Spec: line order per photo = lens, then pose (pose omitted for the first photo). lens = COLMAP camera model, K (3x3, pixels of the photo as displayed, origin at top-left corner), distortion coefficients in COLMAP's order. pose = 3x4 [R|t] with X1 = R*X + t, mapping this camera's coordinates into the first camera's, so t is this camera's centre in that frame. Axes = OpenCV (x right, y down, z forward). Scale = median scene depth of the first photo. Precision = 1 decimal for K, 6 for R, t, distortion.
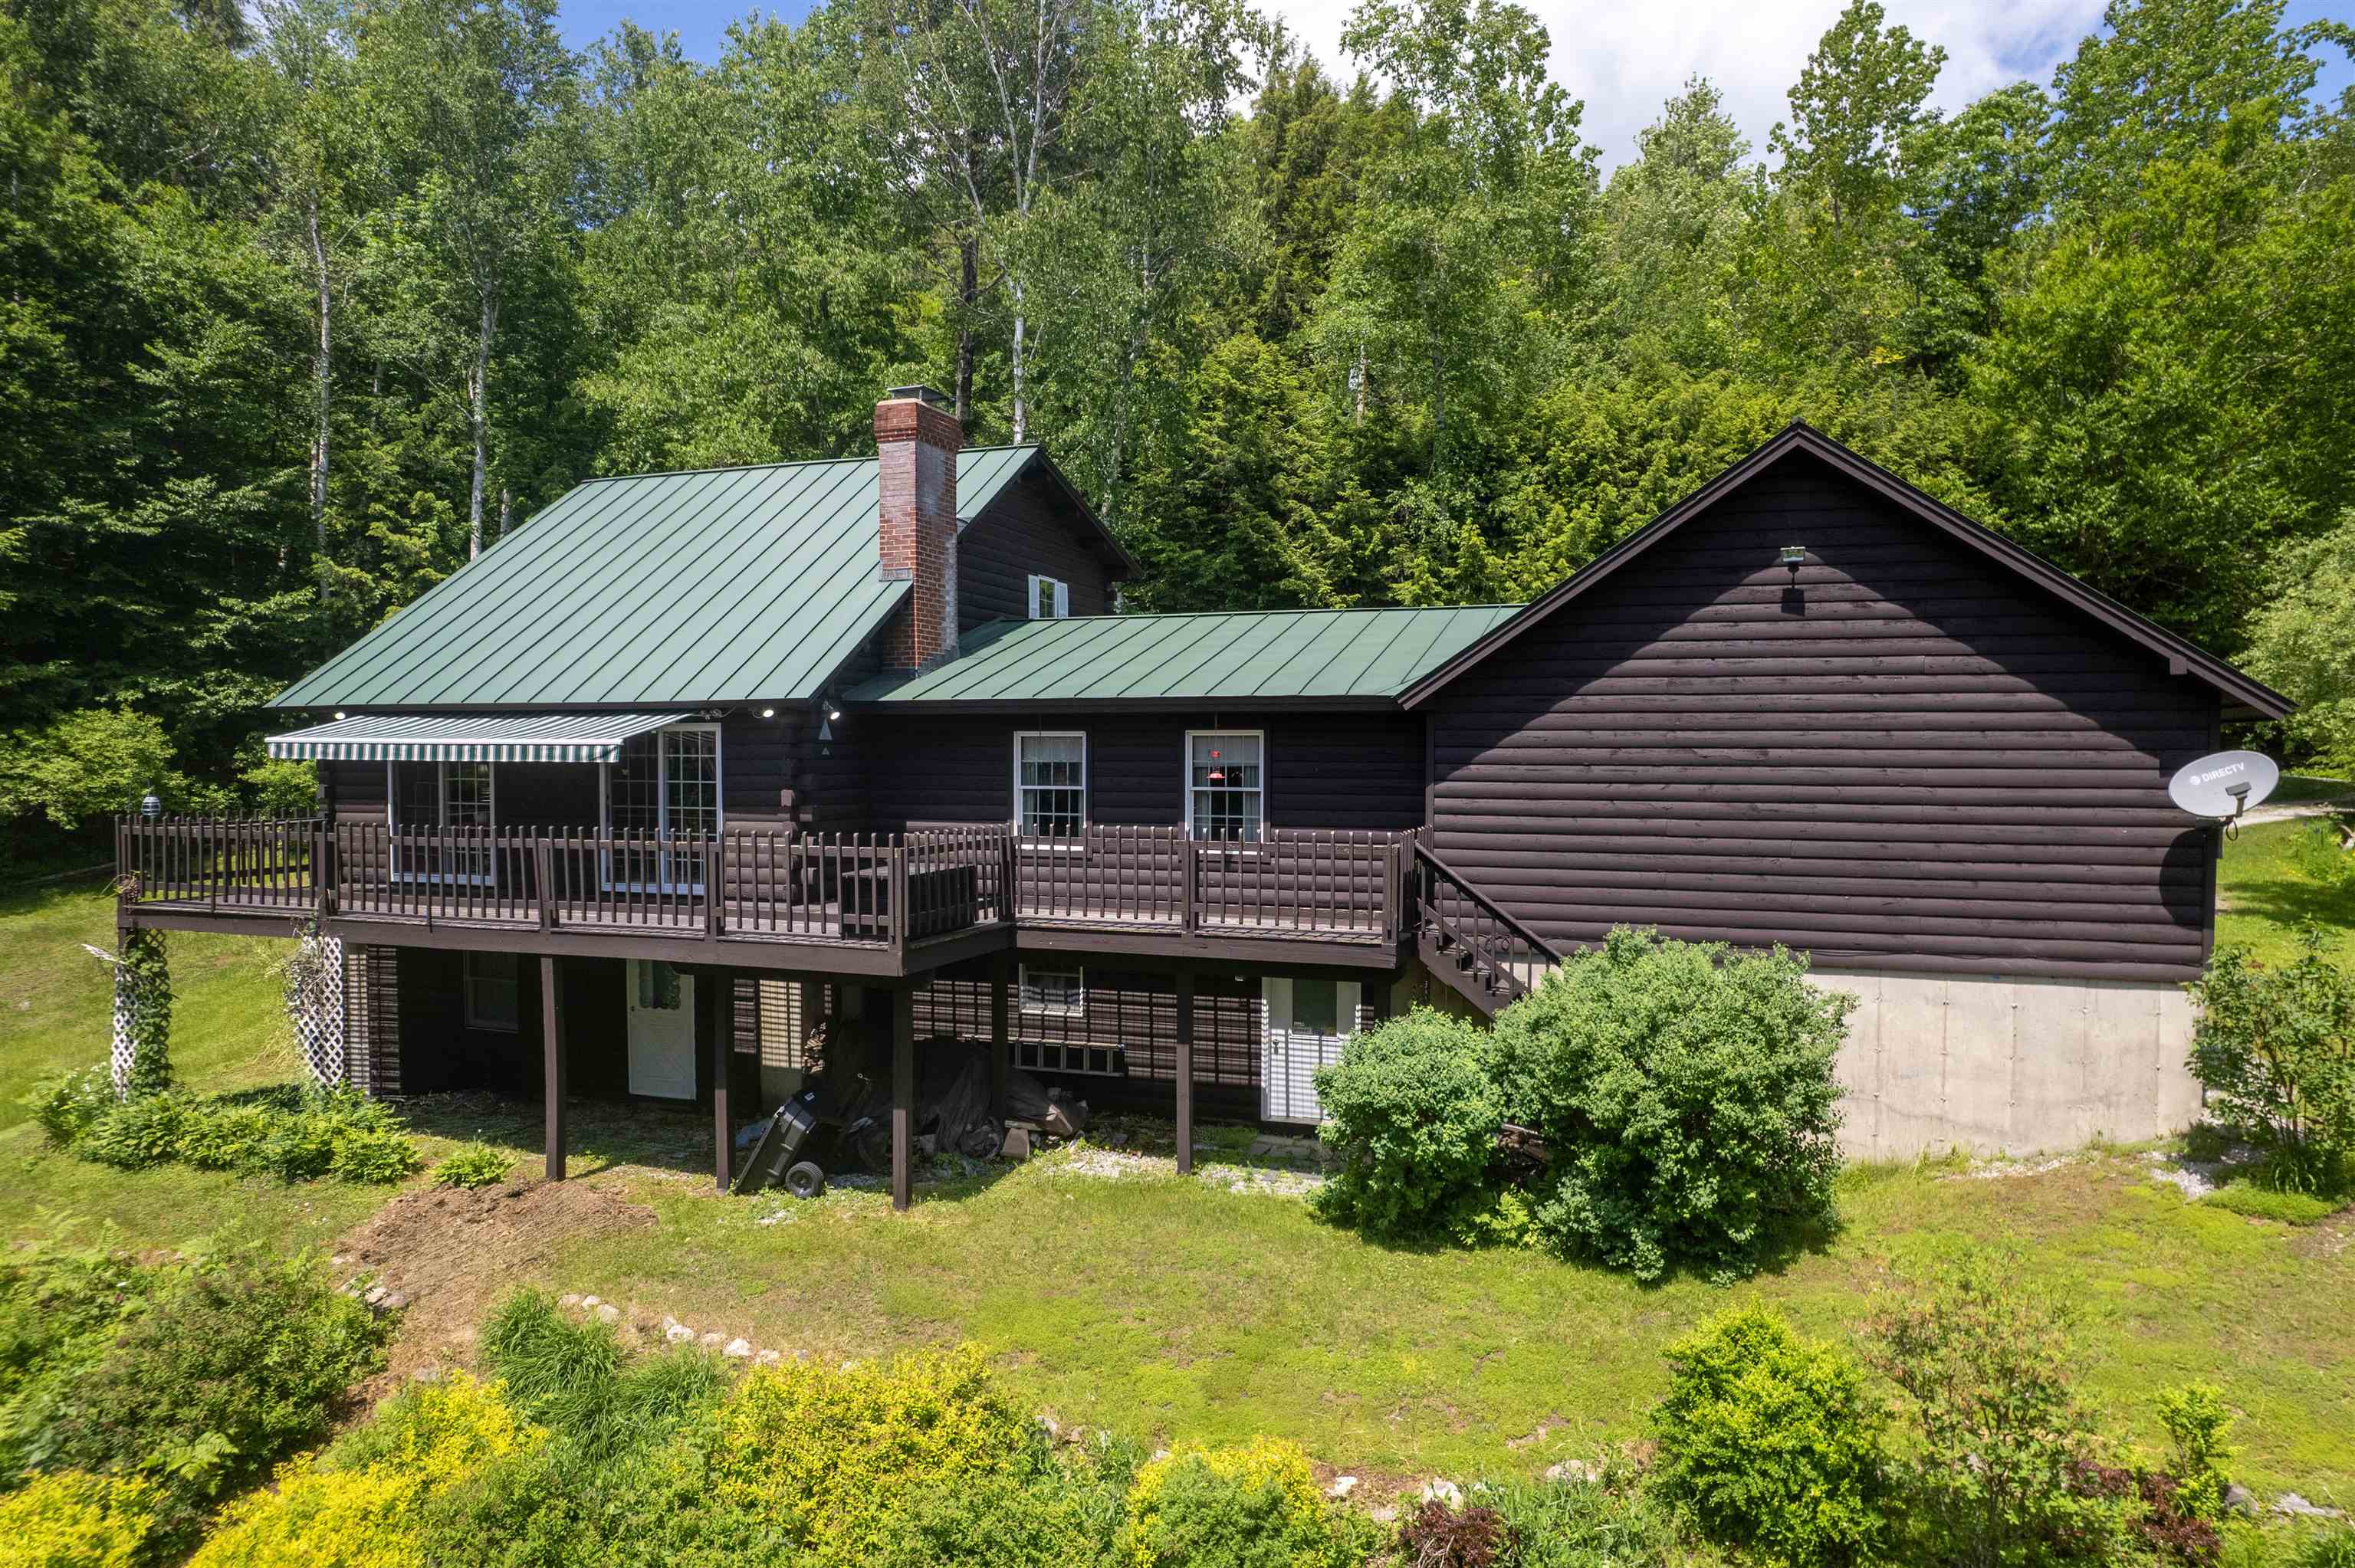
lens RADIAL K [[1441.5, 0, 1177.5], [0, 1441.5, 784.0], [0, 0, 1]] dist [-0.037566, 0.045193]
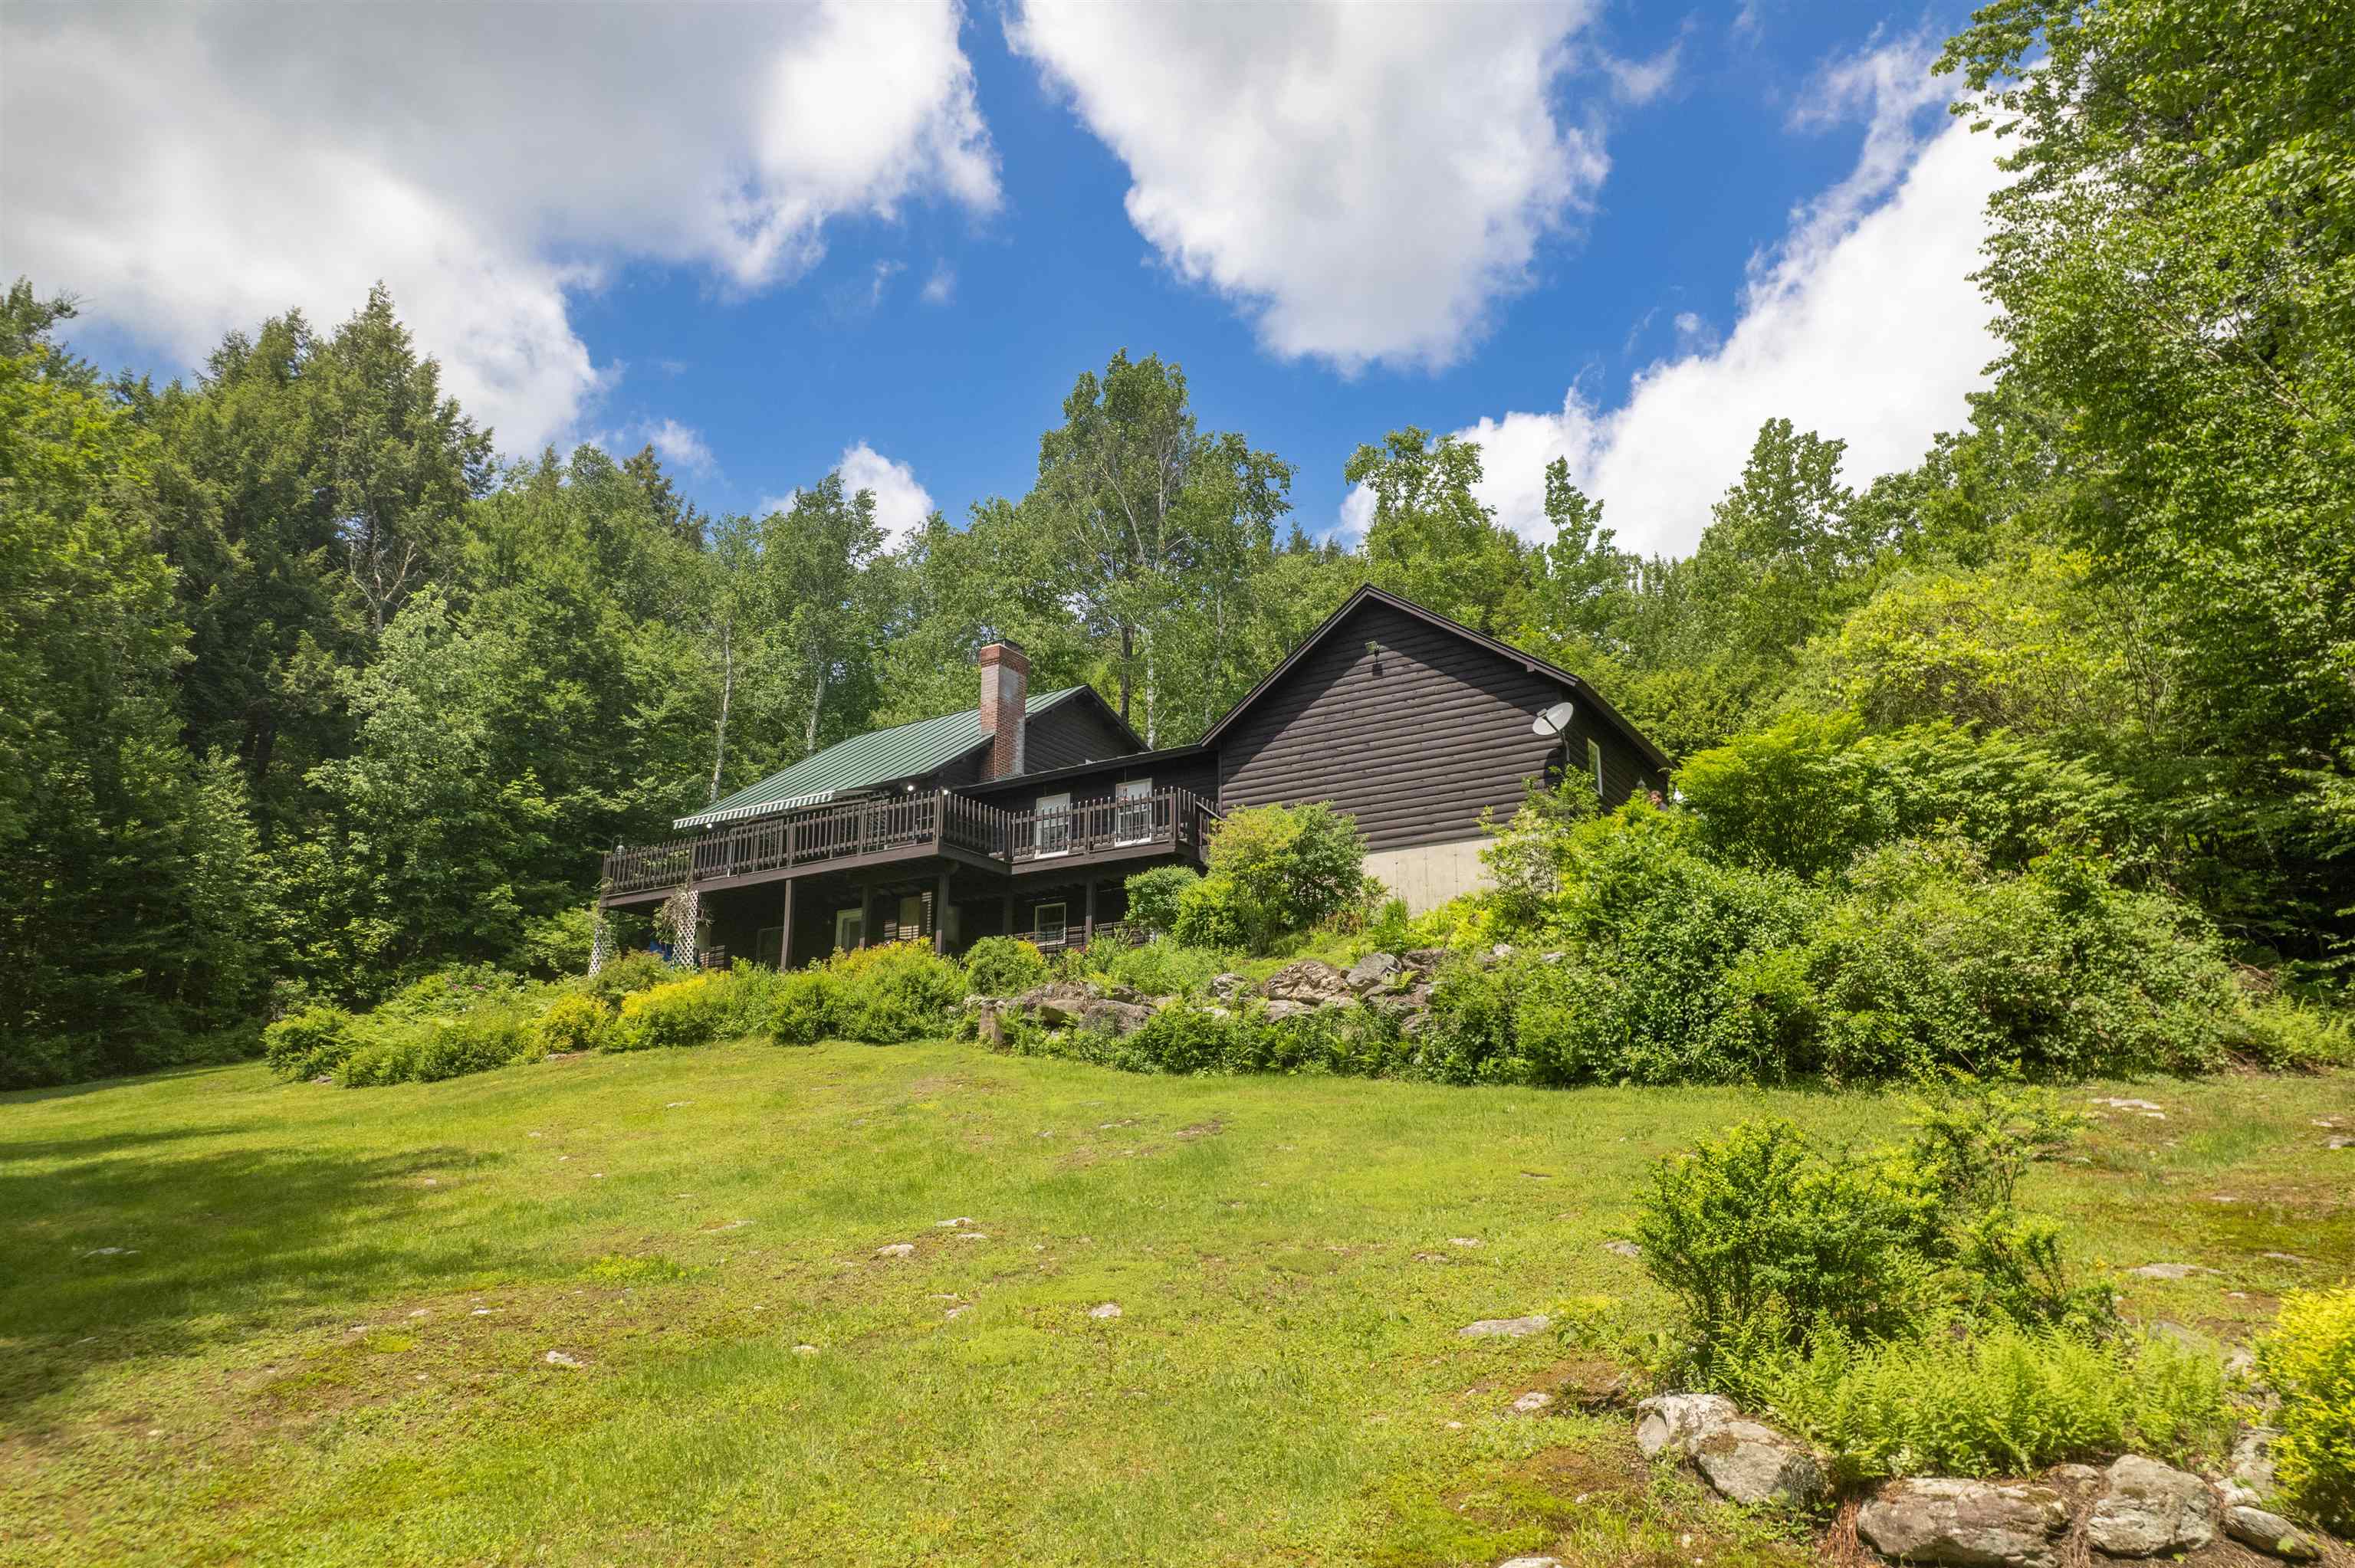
lens RADIAL K [[1441.5, 0, 1177.5], [0, 1441.5, 784.0], [0, 0, 1]] dist [-0.037566, 0.045193]
pose [[0.974665, -0.059966, -0.215481, 0.268128], [-0.009405, 0.951551, -0.307348, 0.295883], [0.223471, 0.301588, 0.926879, -0.400366]]
